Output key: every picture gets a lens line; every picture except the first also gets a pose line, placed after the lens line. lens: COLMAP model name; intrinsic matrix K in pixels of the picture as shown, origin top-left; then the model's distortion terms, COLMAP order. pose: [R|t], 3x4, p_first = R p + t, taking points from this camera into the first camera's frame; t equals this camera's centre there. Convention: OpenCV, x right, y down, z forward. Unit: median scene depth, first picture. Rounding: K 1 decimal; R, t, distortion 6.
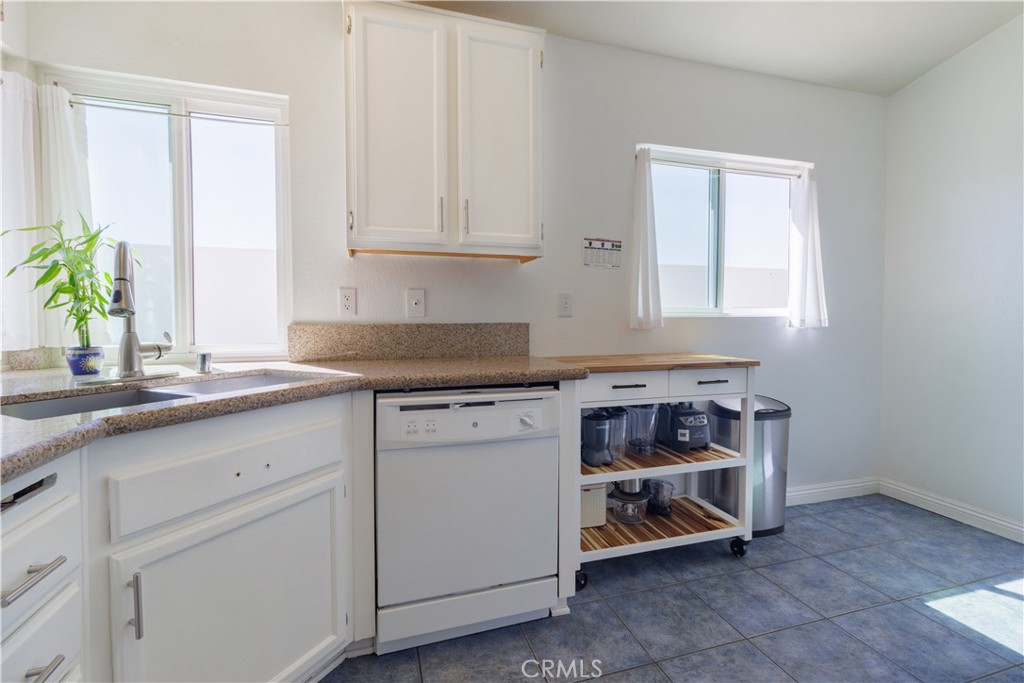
lens RADIAL K [[474.6, 0, 517.1], [0, 474.6, 332.1], [0, 0, 1]] dist [0.001943, -0.000272]
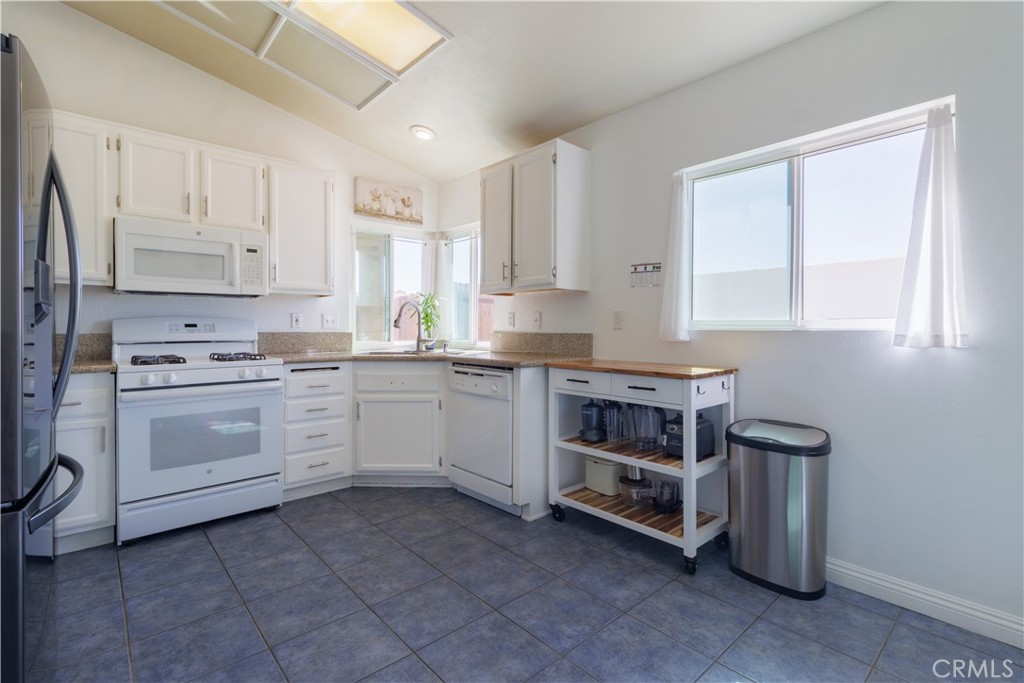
lens RADIAL K [[474.6, 0, 534.3], [0, 474.6, 330.2], [0, 0, 1]] dist [0.001943, -0.000272]
pose [[0.431216, 0.006515, -0.902225, 1.232658], [-0.032160, 0.999449, -0.008153, -0.012620], [0.901675, 0.032531, 0.431188, 0.272044]]
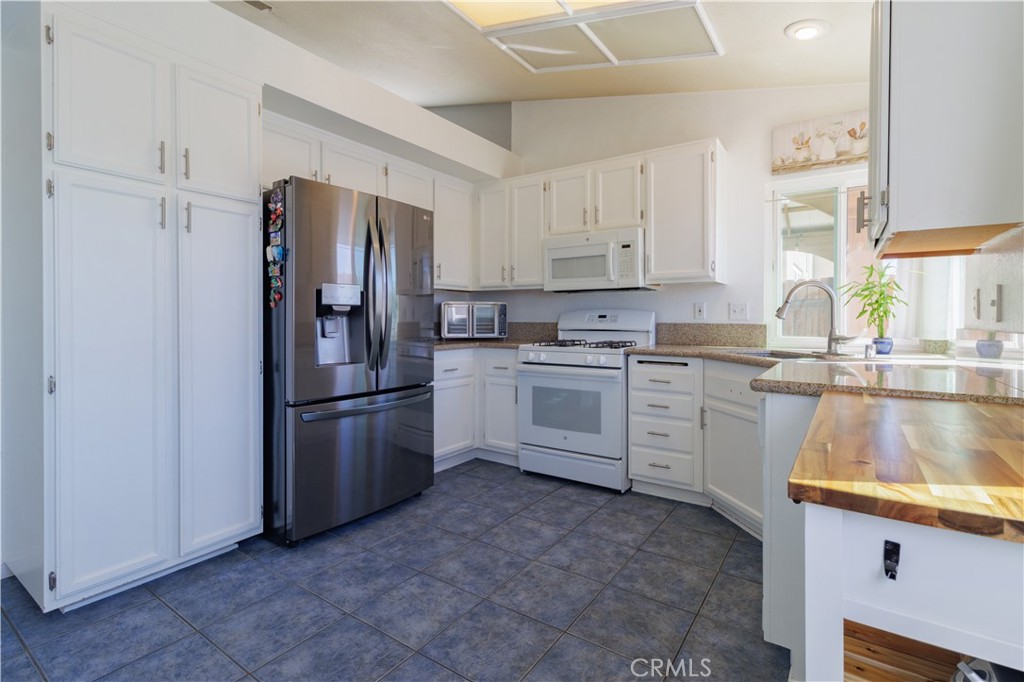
lens RADIAL K [[474.6, 0, 516.8], [0, 474.6, 322.4], [0, 0, 1]] dist [0.001943, -0.000272]
pose [[-0.785939, 0.006127, -0.618273, 0.800886], [-0.021355, 0.999085, 0.037047, -0.040621], [0.617935, 0.042320, -0.785090, 1.094017]]
